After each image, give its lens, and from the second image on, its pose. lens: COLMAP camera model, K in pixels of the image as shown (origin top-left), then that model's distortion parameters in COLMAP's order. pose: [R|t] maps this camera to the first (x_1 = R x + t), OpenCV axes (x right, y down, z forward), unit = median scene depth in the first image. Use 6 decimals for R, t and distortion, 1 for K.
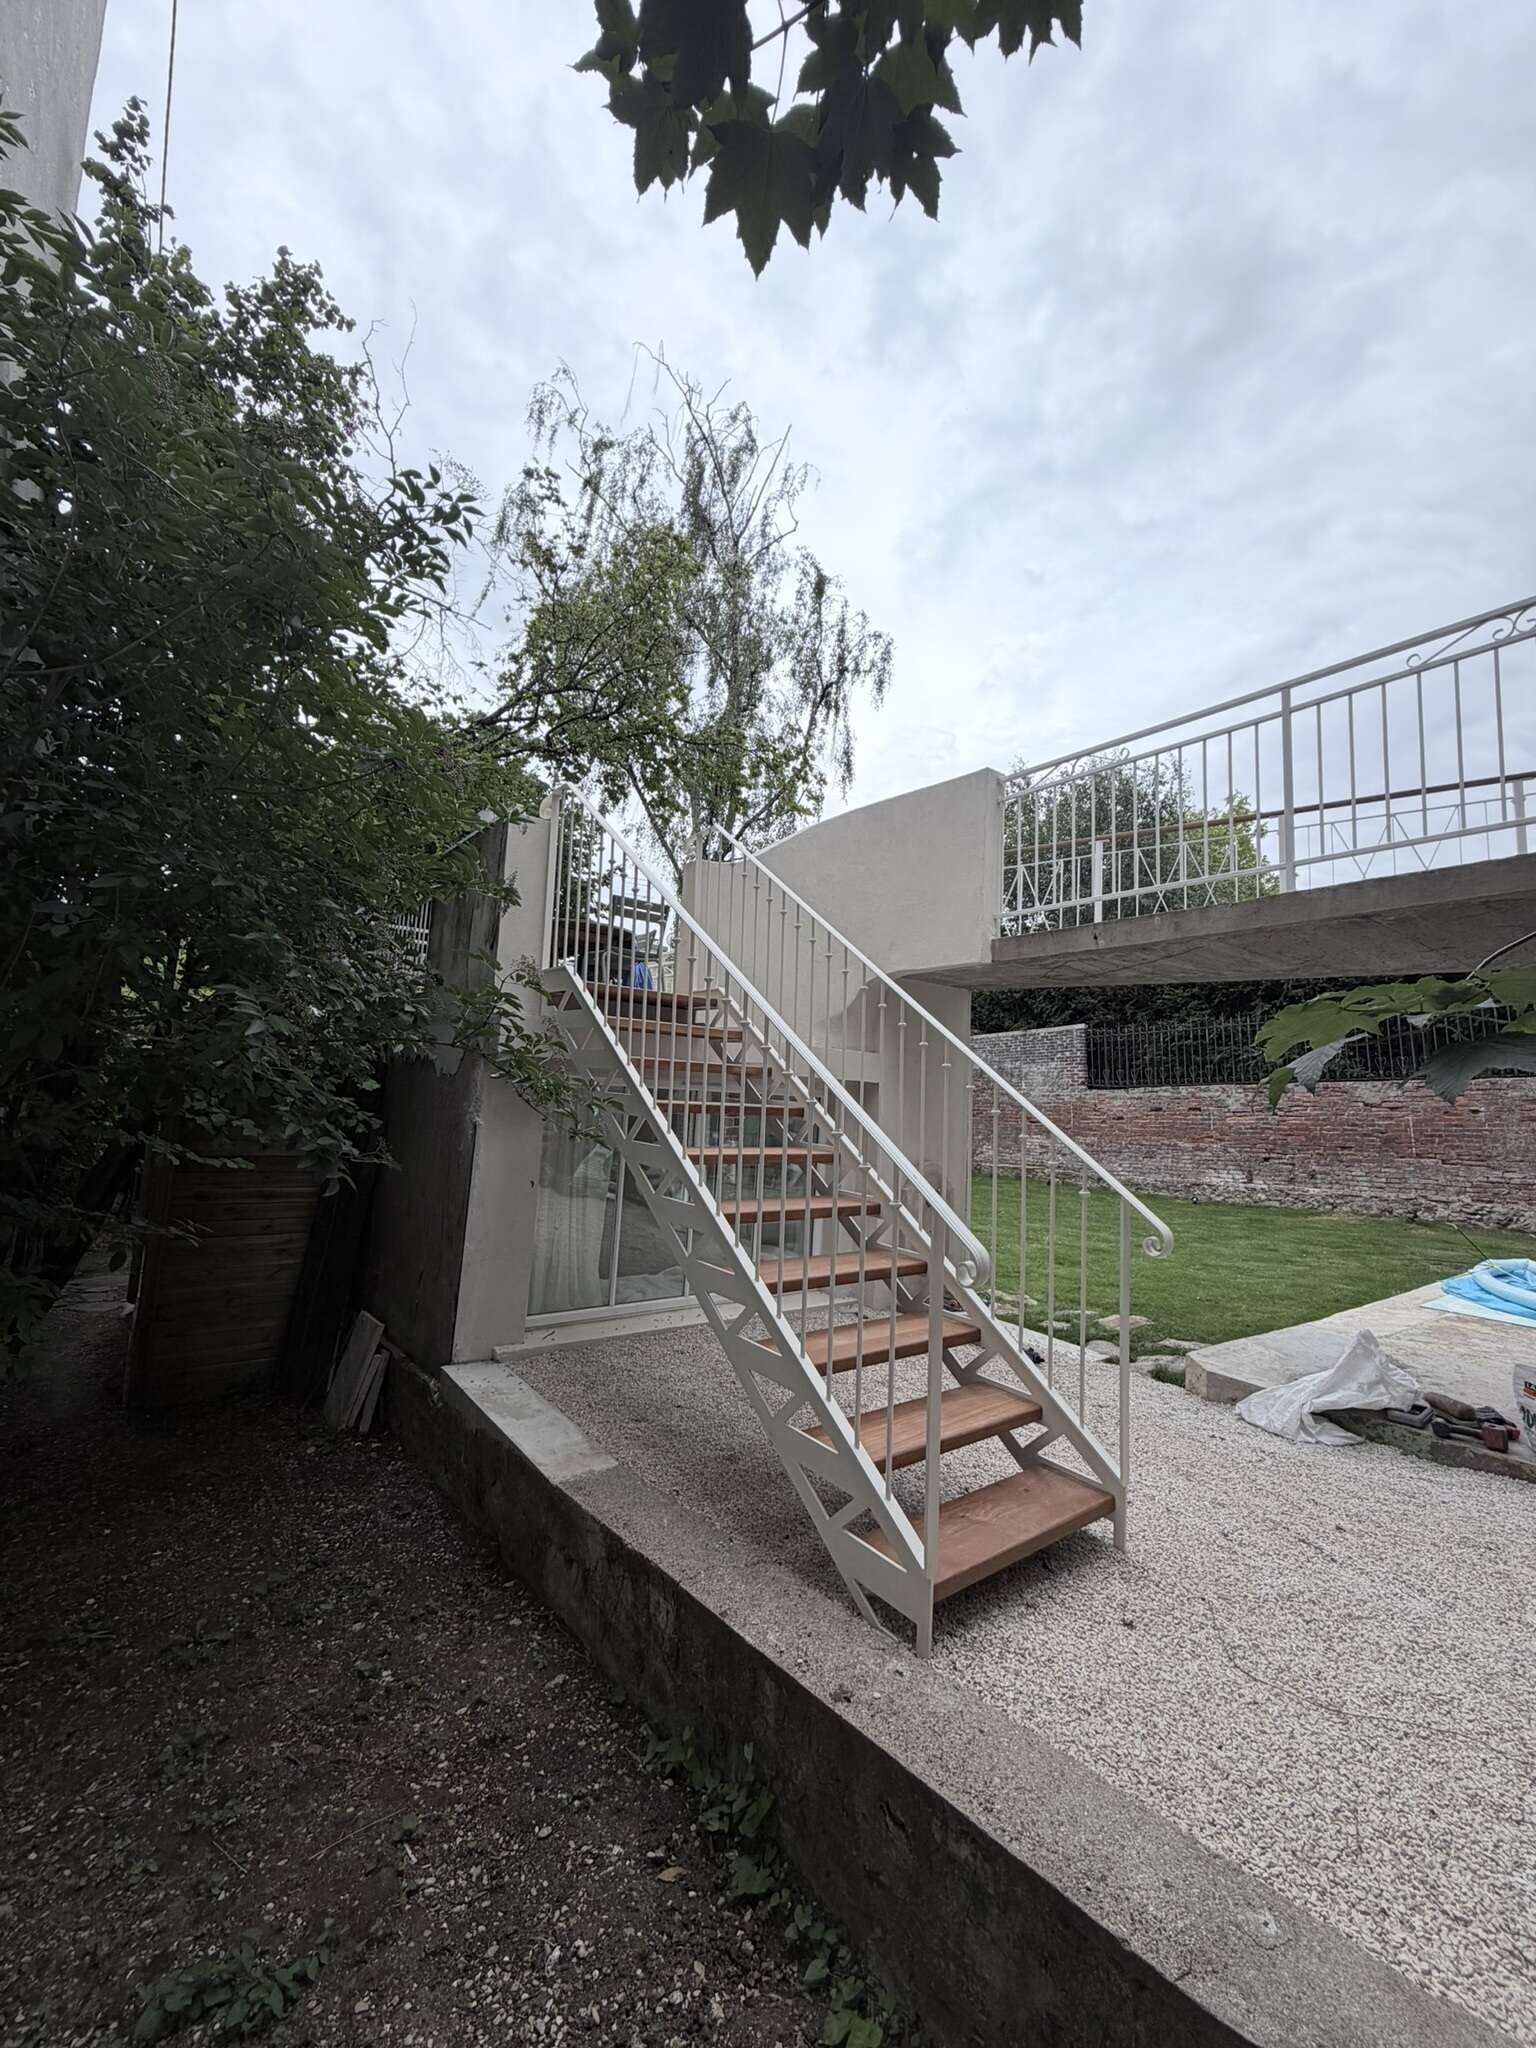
lens RADIAL K [[798.1, 0, 777.1], [0, 798.1, 1017.7], [0, 0, 1]] dist [-0.003538, -0.000168]
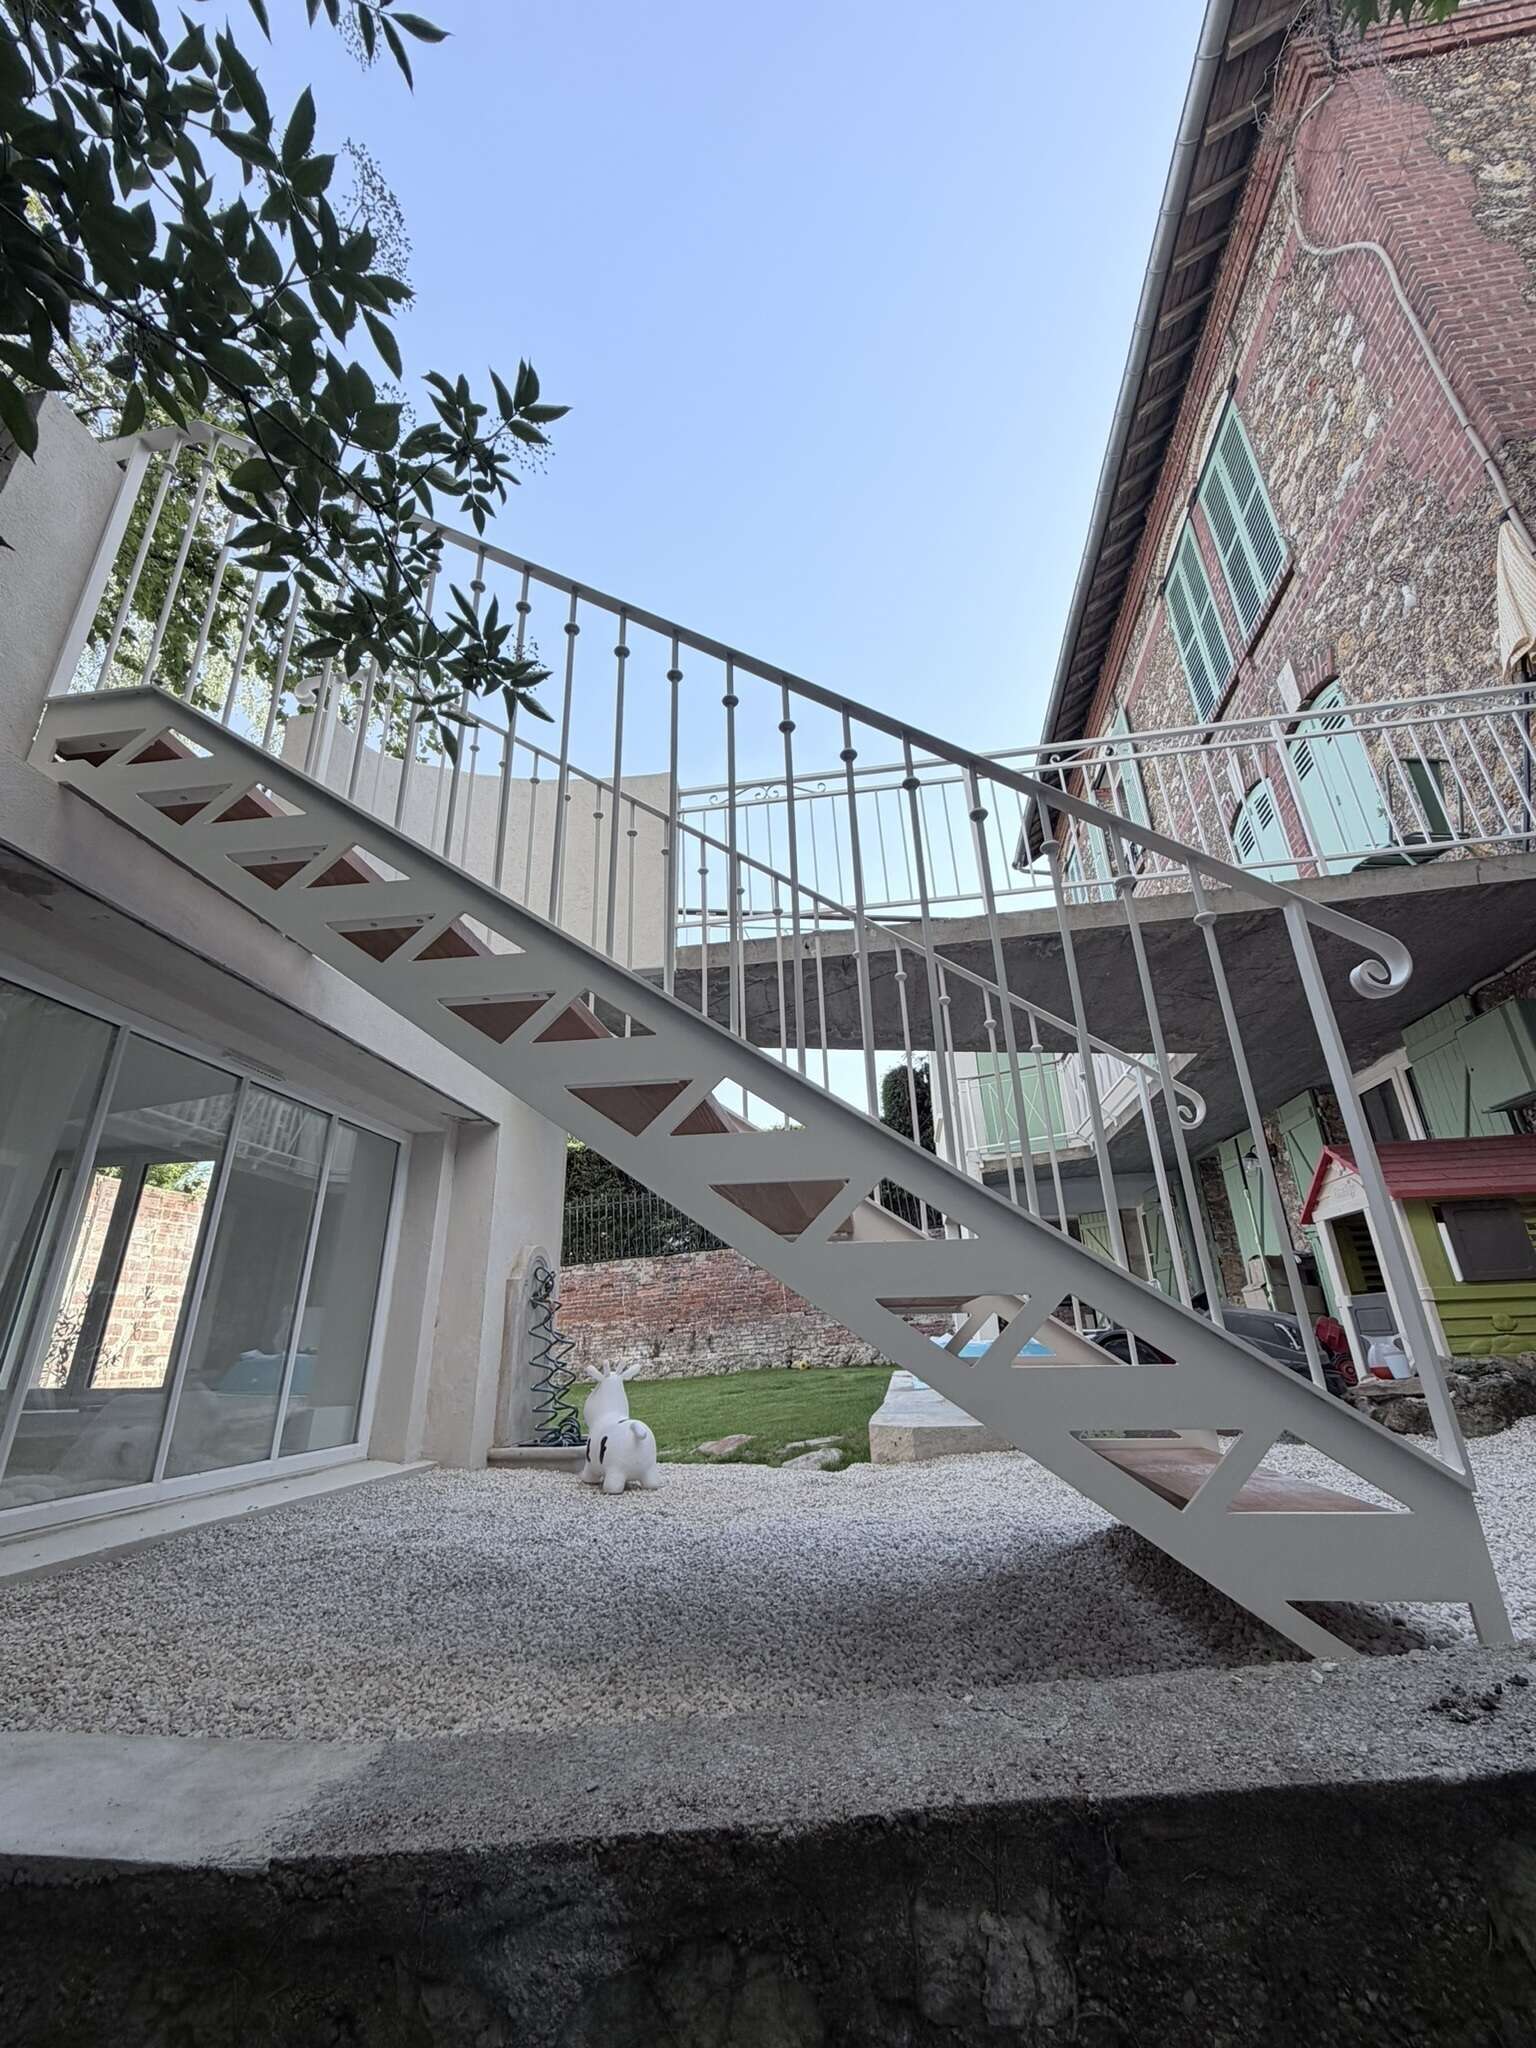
lens RADIAL K [[798.1, 0, 776.3], [0, 798.1, 1026.6], [0, 0, 1]] dist [-0.003538, -0.000168]
pose [[0.695082, 0.195433, 0.691858, -0.082843], [0.001532, 0.961938, -0.273263, 0.079905], [-0.718929, 0.191000, 0.668326, 0.131715]]
